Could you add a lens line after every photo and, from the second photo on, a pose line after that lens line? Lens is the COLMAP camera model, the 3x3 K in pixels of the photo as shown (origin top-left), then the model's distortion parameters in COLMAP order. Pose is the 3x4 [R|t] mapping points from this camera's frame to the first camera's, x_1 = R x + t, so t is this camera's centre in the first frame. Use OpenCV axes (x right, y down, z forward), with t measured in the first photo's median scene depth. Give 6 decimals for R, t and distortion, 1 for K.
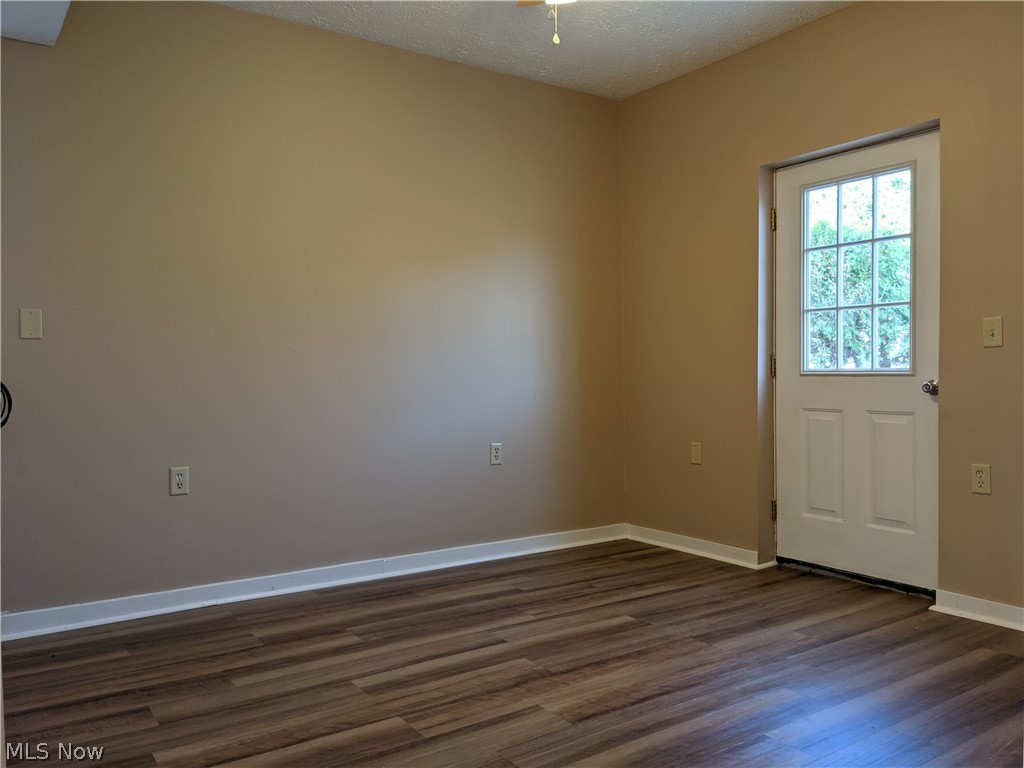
lens RADIAL K [[808.6, 0, 521.9], [0, 808.6, 384.6], [0, 0, 1]] dist [0.011179, -0.035110]
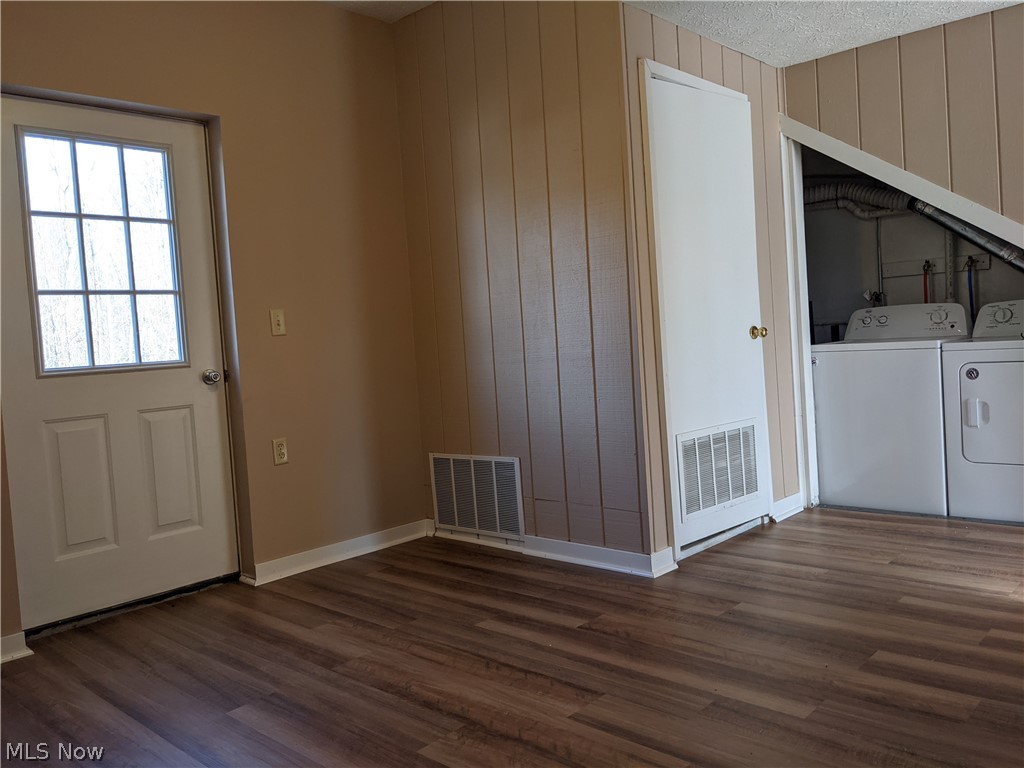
lens RADIAL K [[808.6, 0, 522.9], [0, 808.6, 379.6], [0, 0, 1]] dist [0.011179, -0.035110]
pose [[-0.216053, -0.030860, 0.975894, -0.619205], [0.084193, 0.995189, 0.050109, -0.011921], [-0.972745, 0.092989, -0.212416, 0.913507]]
